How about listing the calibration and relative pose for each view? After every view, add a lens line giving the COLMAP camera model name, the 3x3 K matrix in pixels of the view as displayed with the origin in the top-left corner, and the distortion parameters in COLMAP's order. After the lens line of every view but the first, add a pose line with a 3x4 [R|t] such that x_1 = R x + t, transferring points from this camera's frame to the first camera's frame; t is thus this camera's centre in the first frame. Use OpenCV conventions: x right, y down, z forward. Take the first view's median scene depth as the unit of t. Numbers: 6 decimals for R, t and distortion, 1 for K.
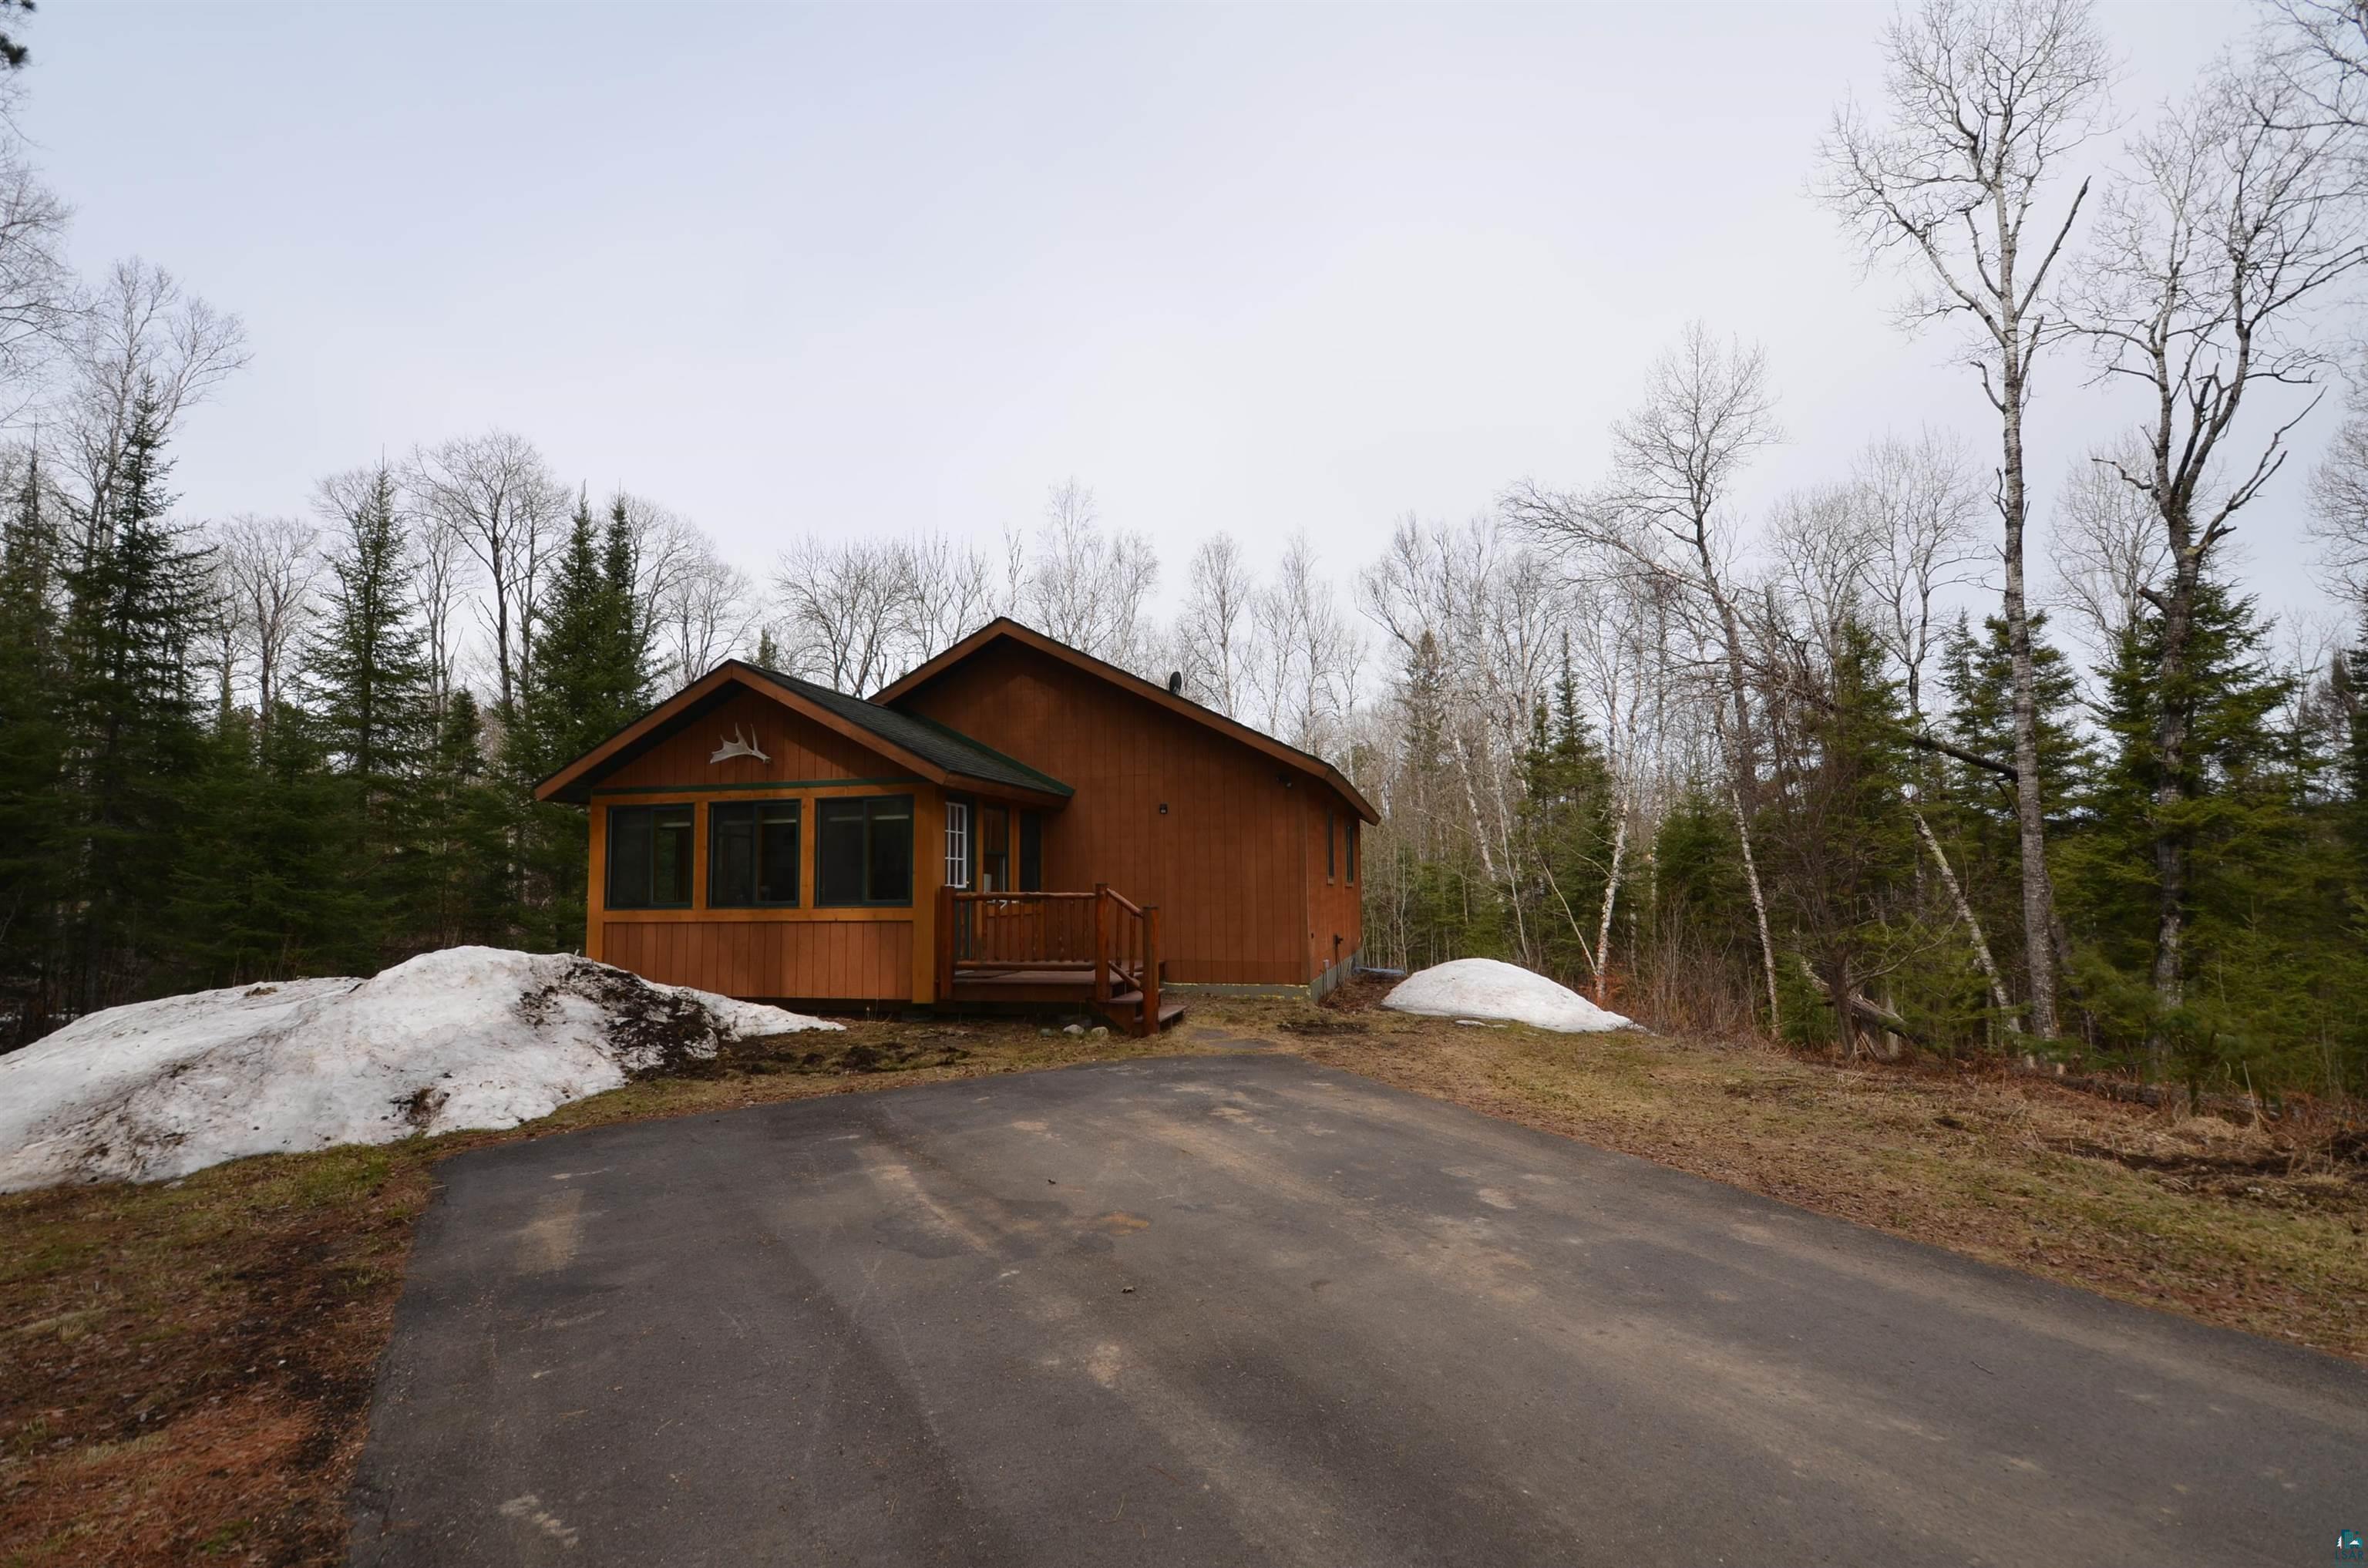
lens RADIAL K [[1028.1, 0, 1174.9], [0, 1028.1, 812.3], [0, 0, 1]] dist [0.014024, -0.020971]
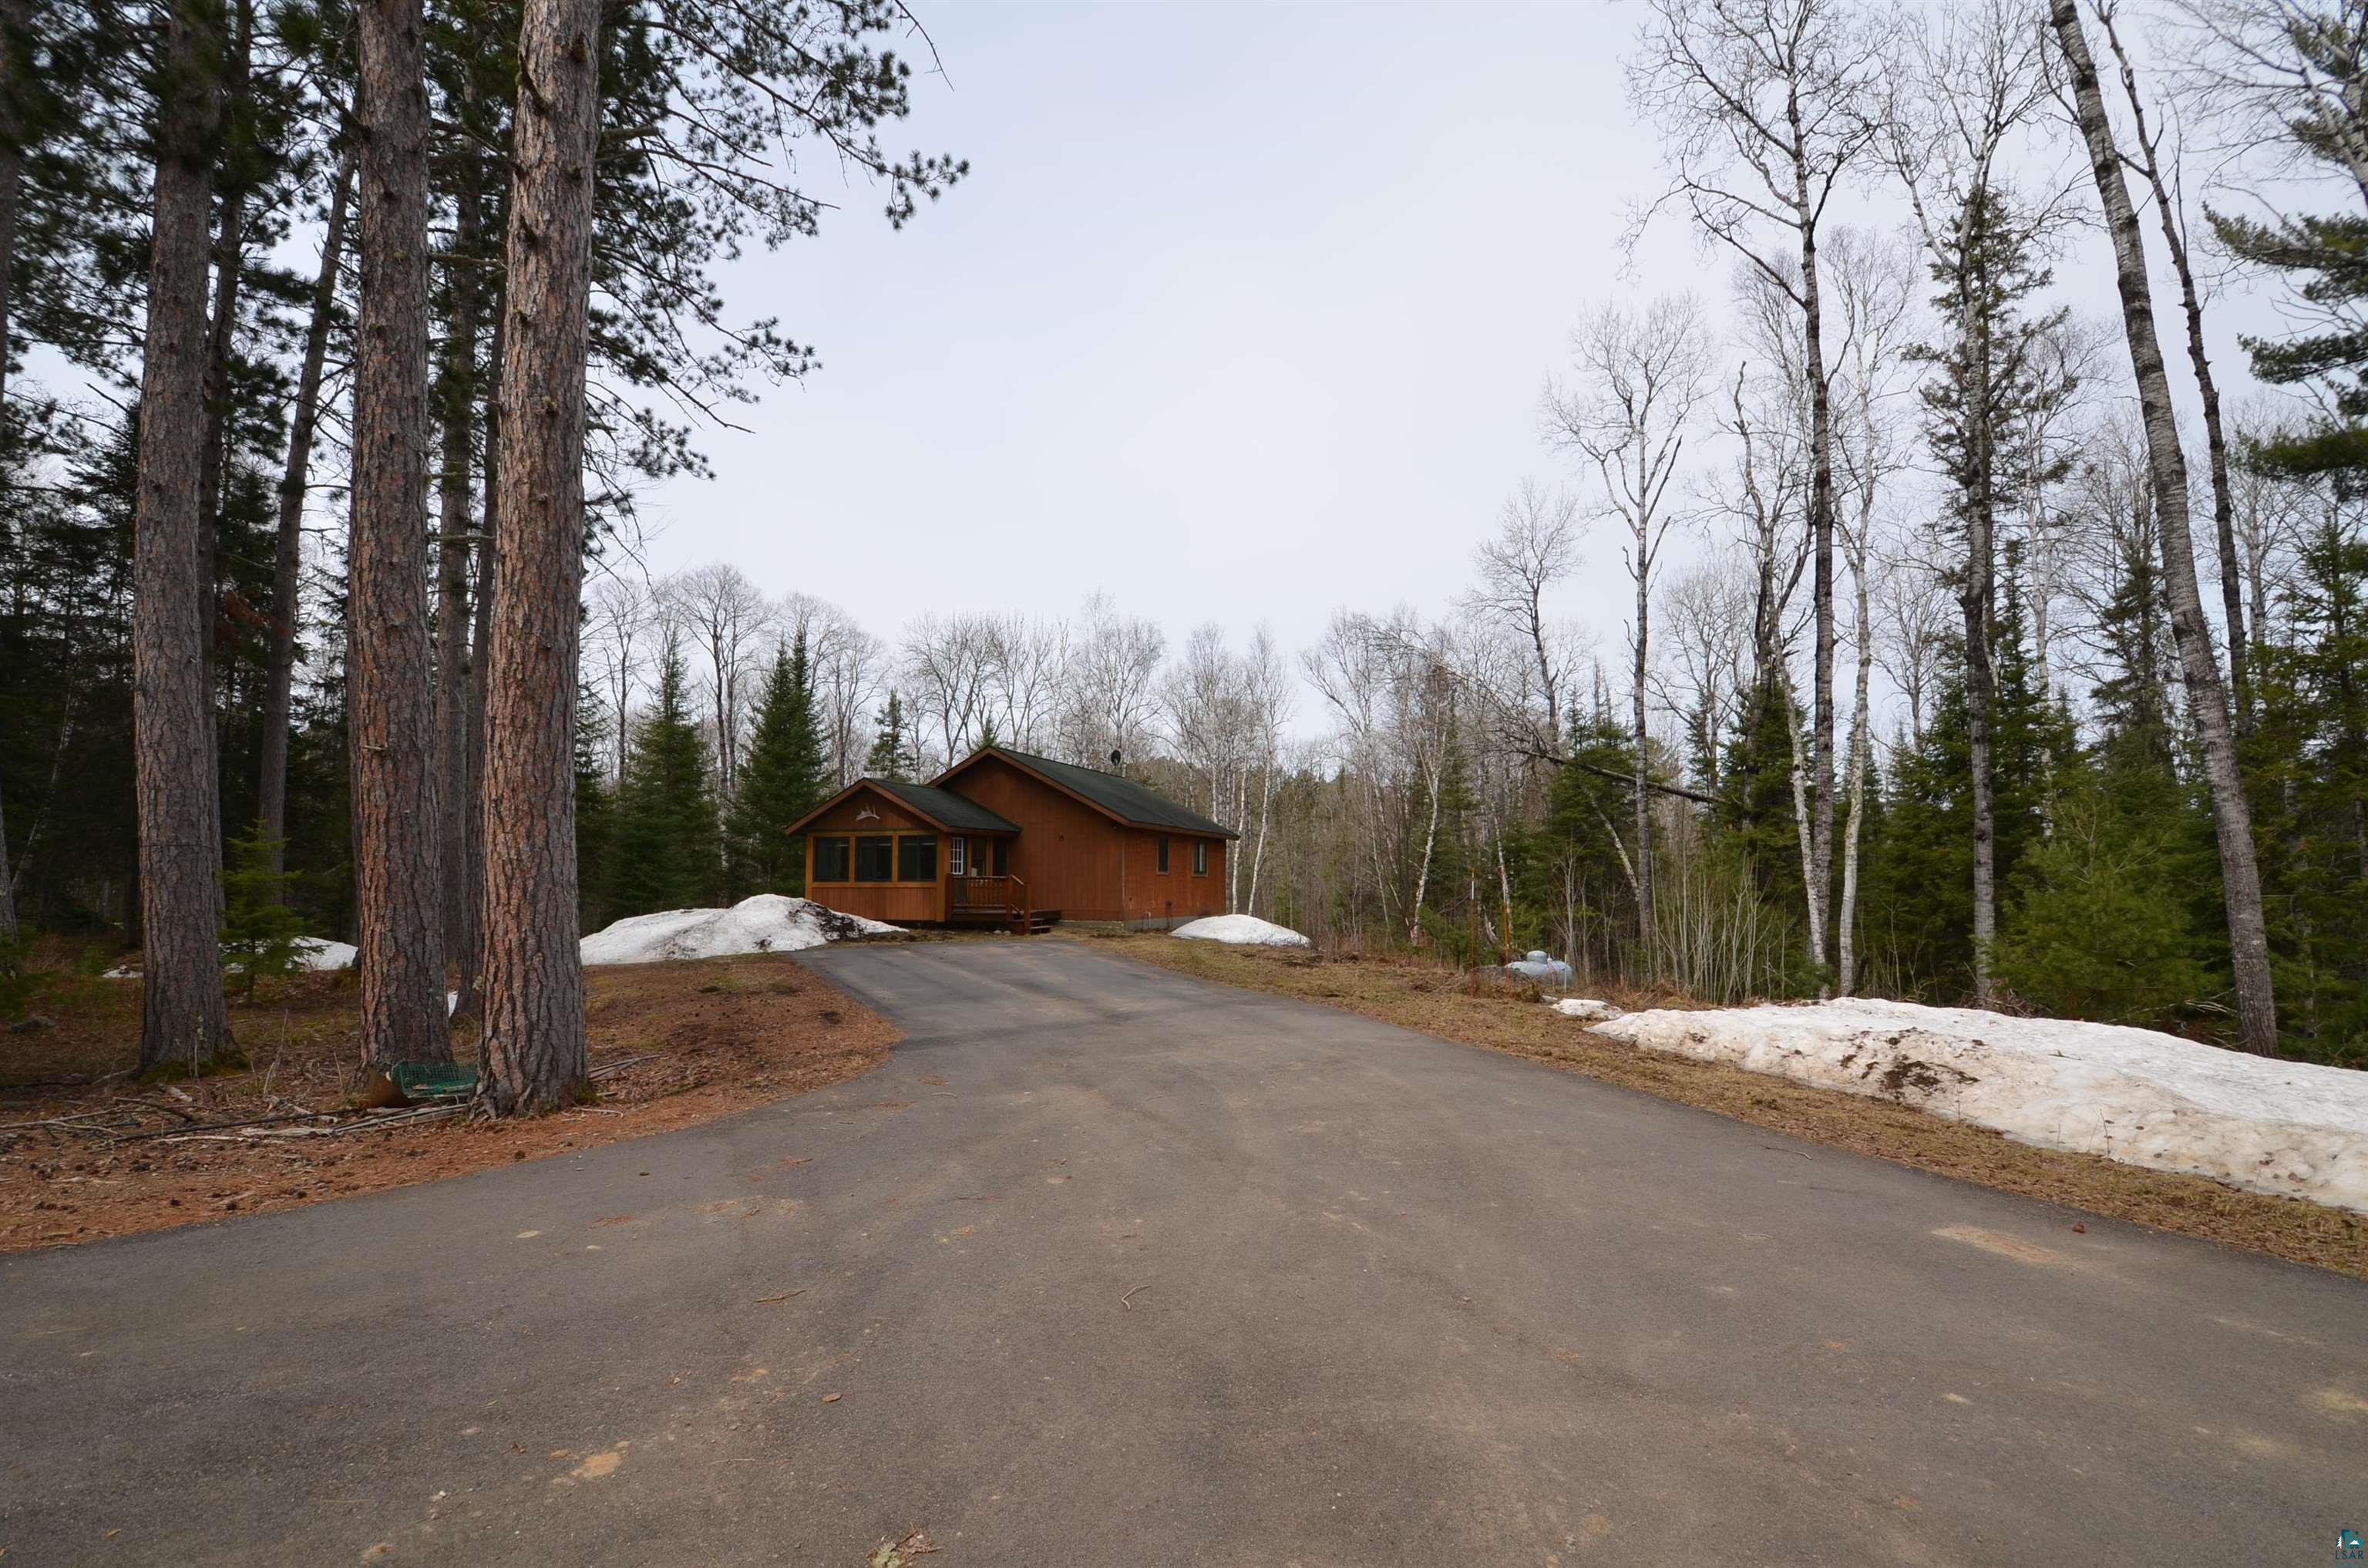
lens RADIAL K [[1028.1, 0, 1174.9], [0, 1028.1, 812.3], [0, 0, 1]] dist [0.014024, -0.020971]
pose [[0.992502, 0.003475, -0.122176, 0.555859], [-0.002444, 0.999960, 0.008586, -0.086612], [0.122201, -0.008223, 0.992471, -1.237494]]
